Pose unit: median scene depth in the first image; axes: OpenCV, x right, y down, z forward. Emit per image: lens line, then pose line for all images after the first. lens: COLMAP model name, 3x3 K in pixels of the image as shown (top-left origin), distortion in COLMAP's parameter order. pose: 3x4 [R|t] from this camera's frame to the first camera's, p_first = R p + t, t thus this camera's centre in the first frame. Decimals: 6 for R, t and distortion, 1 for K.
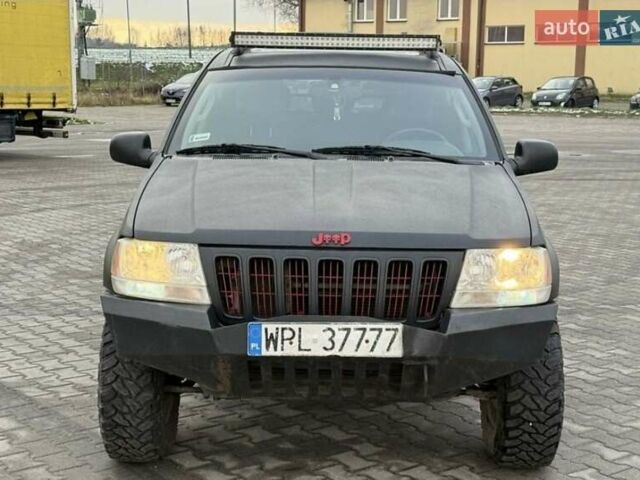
lens RADIAL K [[1099.5, 0, 320.0], [0, 1099.5, 240.0], [0, 0, 1]] dist [0.011319, -0.002363]
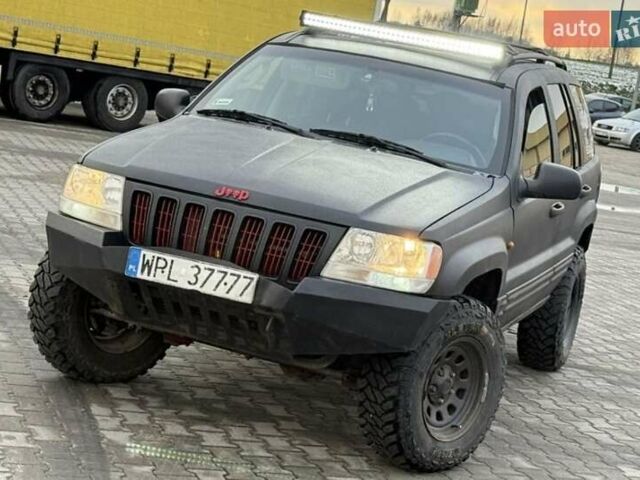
lens RADIAL K [[1532.4, 0, 320.0], [0, 1532.4, 240.0], [0, 0, 1]] dist [0.035340, 0.031006]
pose [[0.938850, 0.190584, -0.286771, 0.565660], [-0.205795, 0.978311, -0.023573, 0.065707], [0.276058, 0.081148, 0.957709, -0.454407]]
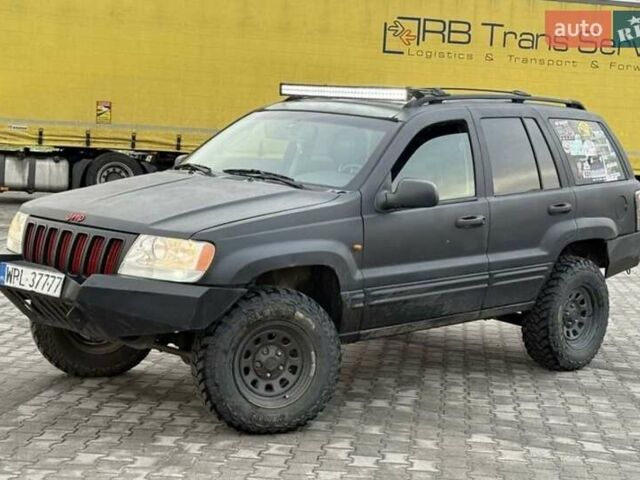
lens RADIAL K [[1248.6, 0, 320.0], [0, 1248.6, 240.0], [0, 0, 1]] dist [0.072509, 0.142534]
pose [[0.735213, 0.094137, -0.671267, 1.412629], [-0.146377, 0.988992, -0.021627, 0.017756], [0.661842, 0.114158, 0.740900, 0.004037]]
